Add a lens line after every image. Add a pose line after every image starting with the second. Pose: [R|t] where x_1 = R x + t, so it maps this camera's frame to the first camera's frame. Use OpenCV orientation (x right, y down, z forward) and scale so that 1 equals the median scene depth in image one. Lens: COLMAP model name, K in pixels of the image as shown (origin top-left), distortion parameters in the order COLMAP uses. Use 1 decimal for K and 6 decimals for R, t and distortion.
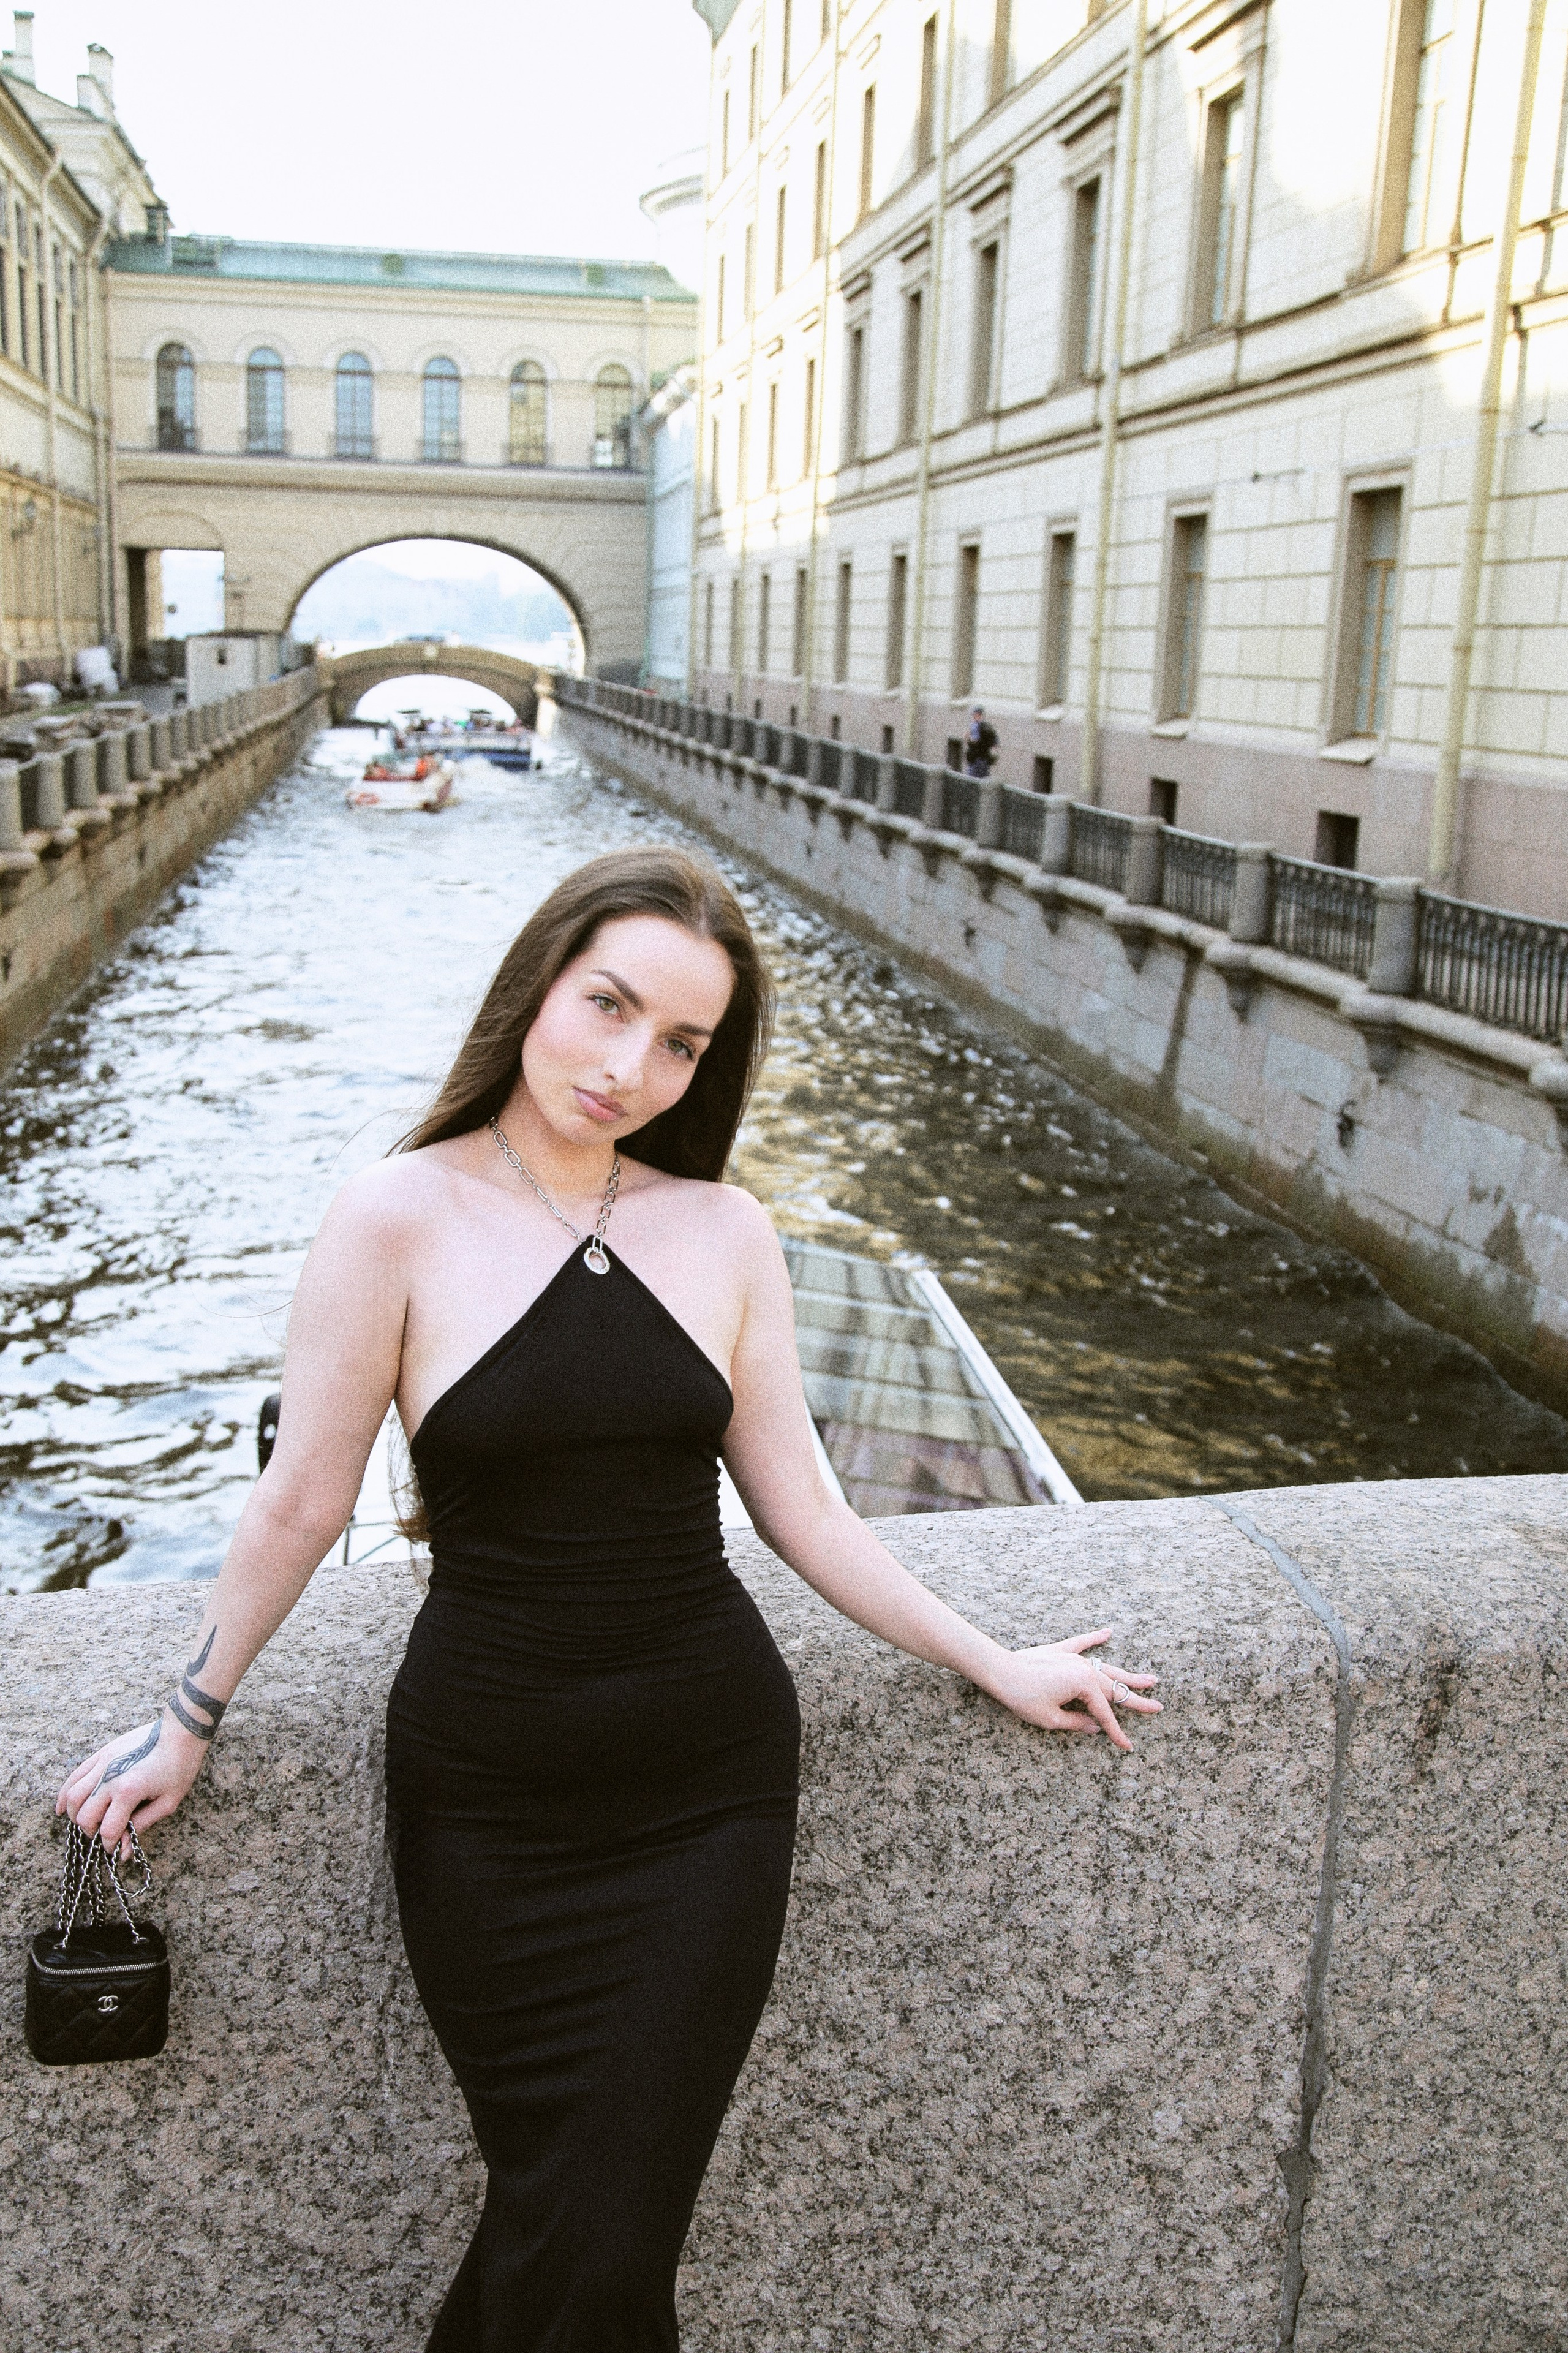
lens RADIAL K [[2447.2, 0, 784.0], [0, 2447.2, 1176.5], [0, 0, 1]] dist [0.016562, 0.104243]
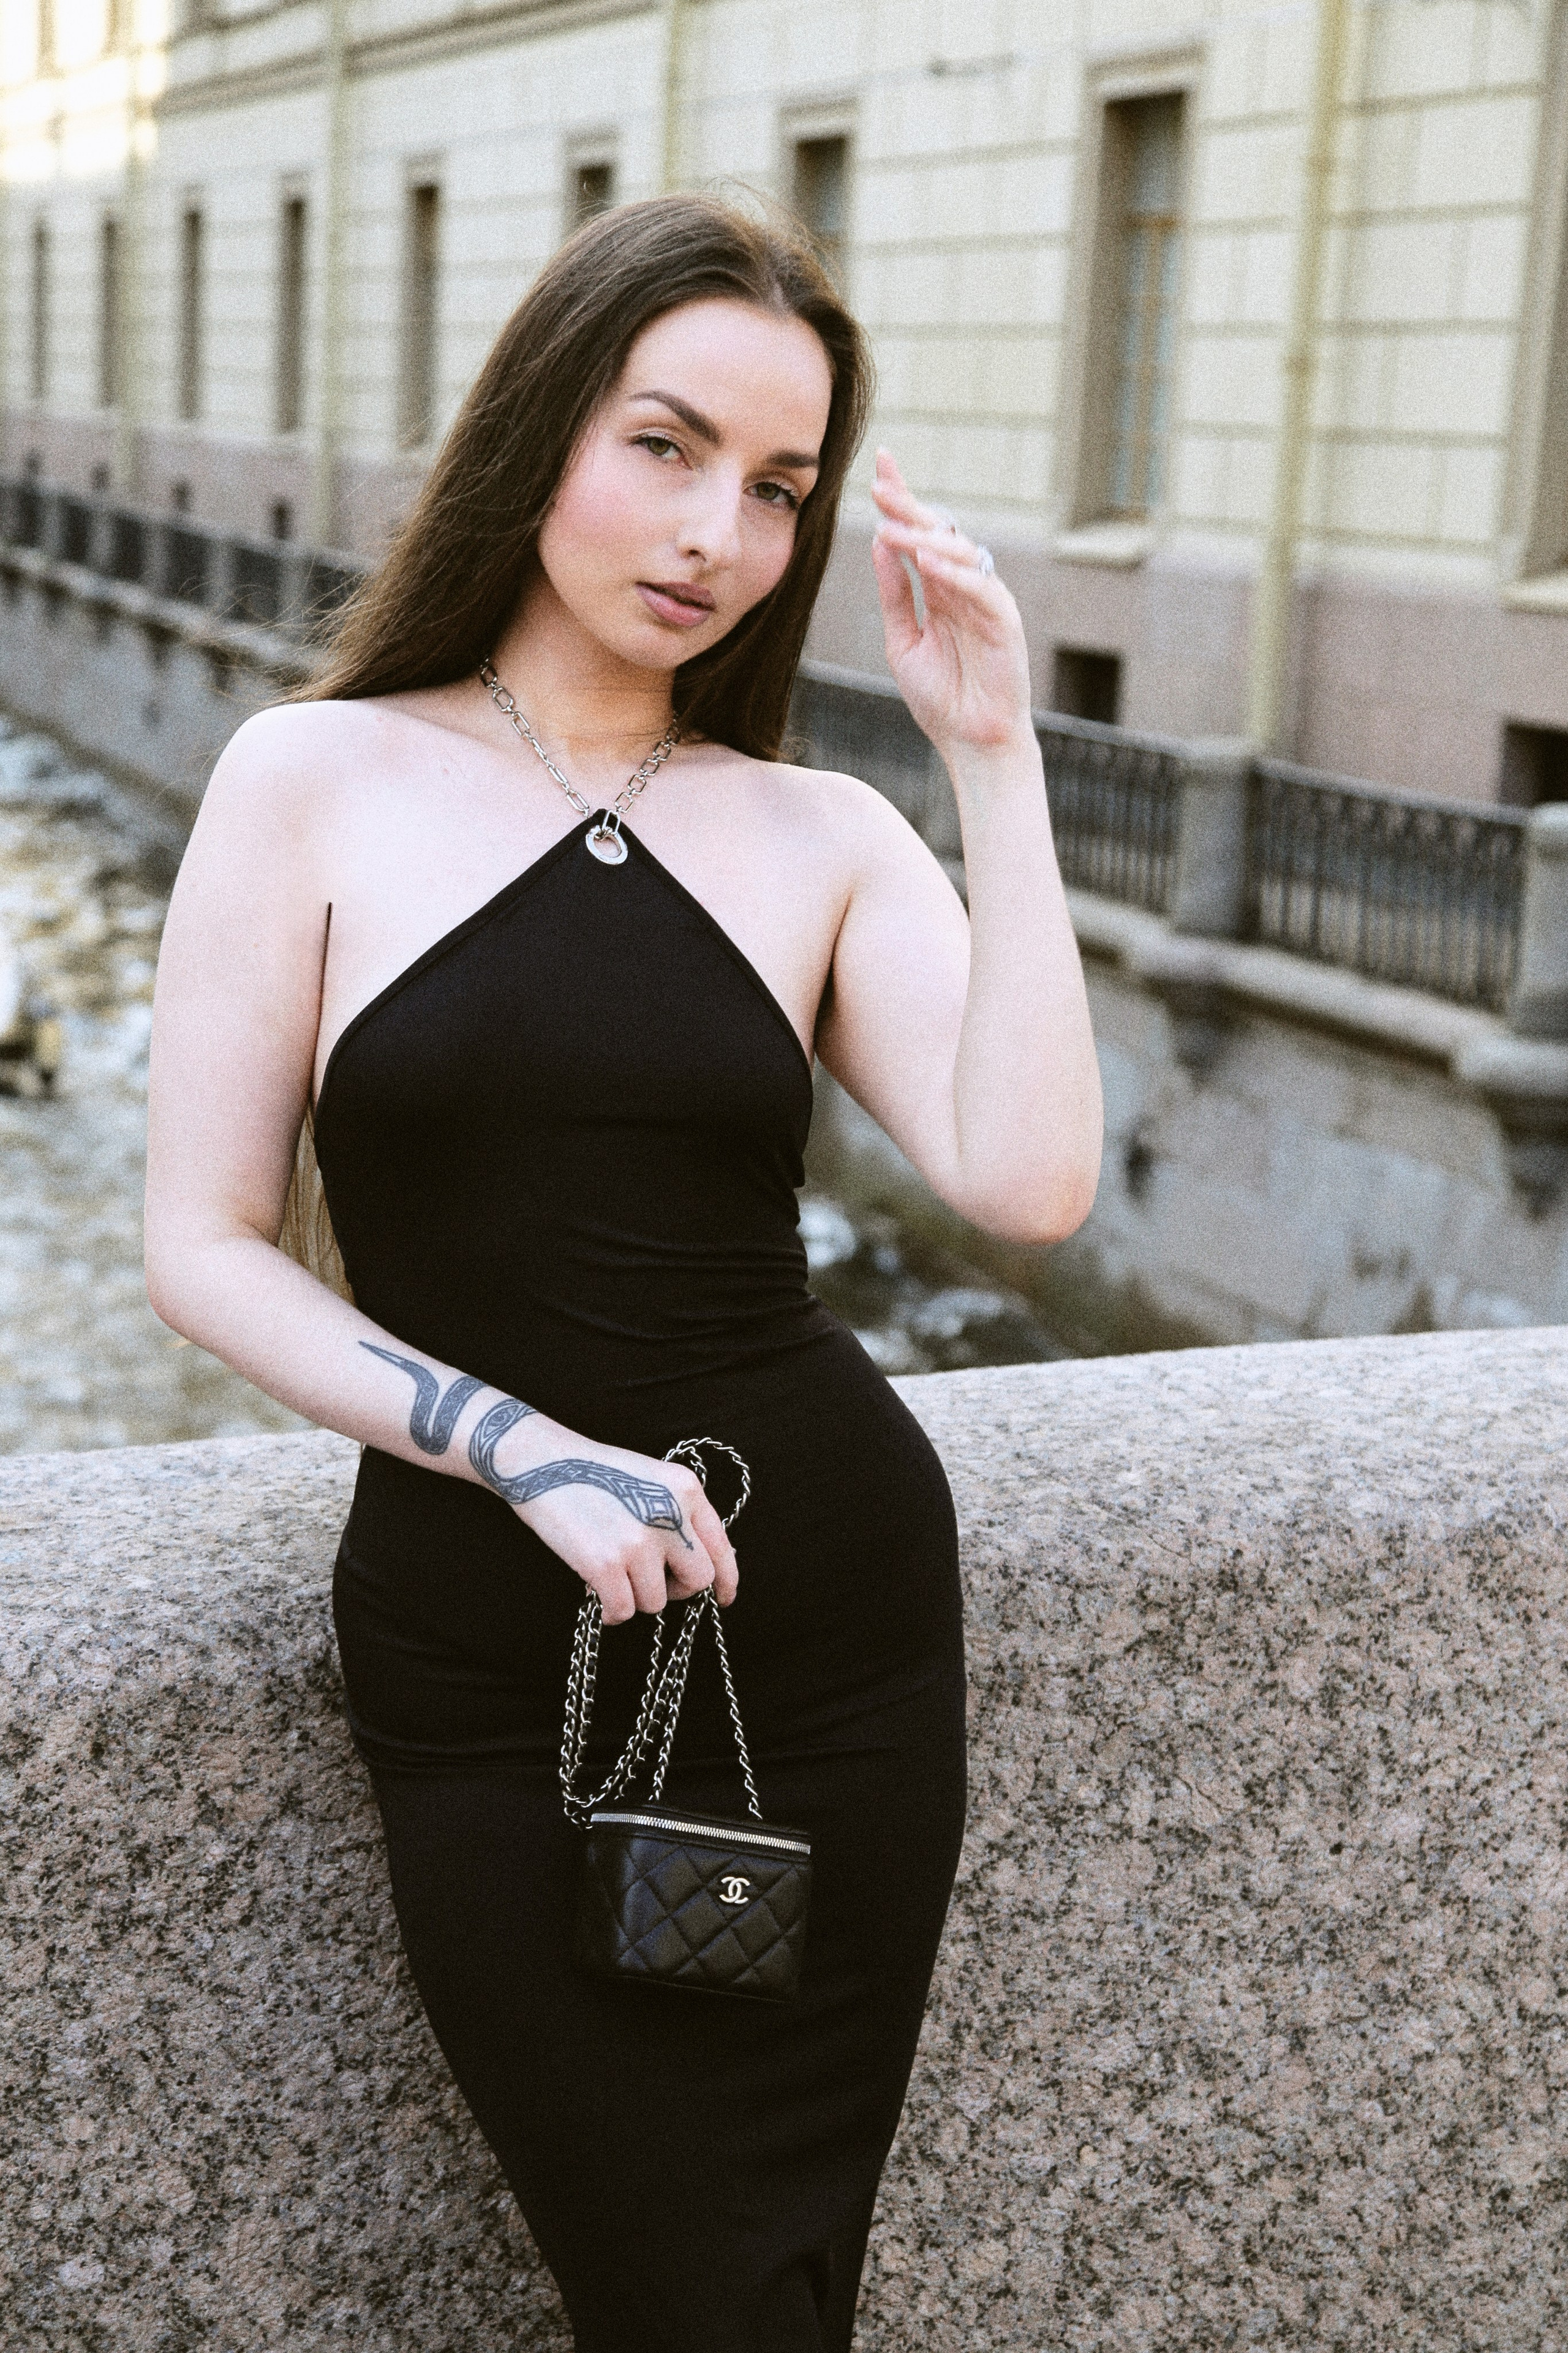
lens RADIAL K [[4299.3, 0, 784.0], [0, 4299.3, 1176.5], [0, 0, 1]] dist [0.284025, 0.076496]
pose [[0.986185, -0.012621, 0.165166, -0.280820], [0.017986, 0.999357, -0.031026, 0.142284], [-0.164669, 0.033568, 0.985778, -0.151432]]
